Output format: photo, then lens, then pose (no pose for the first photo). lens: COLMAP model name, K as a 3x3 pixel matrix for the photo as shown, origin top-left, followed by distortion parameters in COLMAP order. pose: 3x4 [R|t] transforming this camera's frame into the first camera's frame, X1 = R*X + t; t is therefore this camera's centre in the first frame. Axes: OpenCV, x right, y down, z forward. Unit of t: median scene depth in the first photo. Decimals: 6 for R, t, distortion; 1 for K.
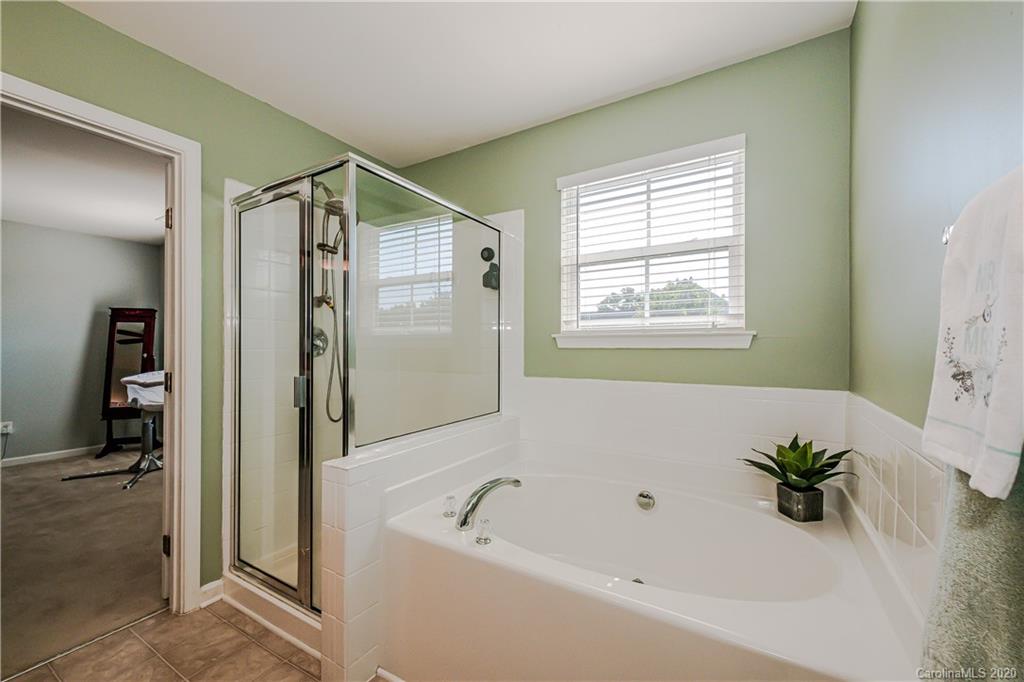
lens RADIAL K [[405.0, 0, 510.6], [0, 405.0, 346.4], [0, 0, 1]] dist [0.002783, -0.001112]
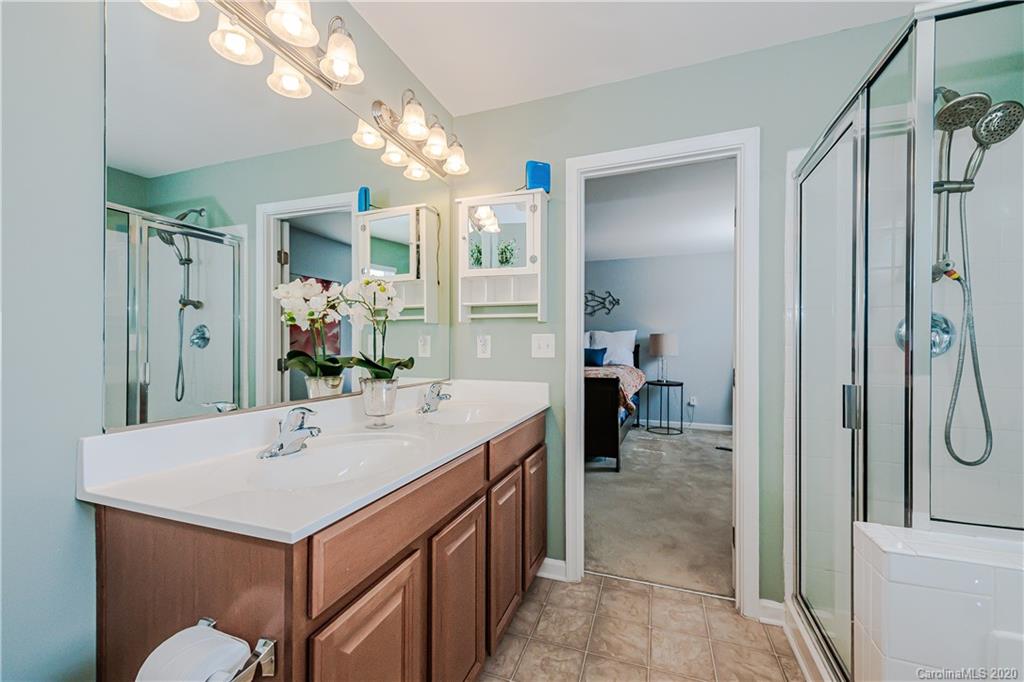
lens RADIAL K [[405.0, 0, 514.4], [0, 405.0, 343.2], [0, 0, 1]] dist [0.002783, -0.001112]
pose [[0.194893, -0.004758, -0.980813, 0.047407], [0.005617, 0.999977, -0.003735, 0.002474], [0.980808, -0.004782, 0.194915, 0.260136]]
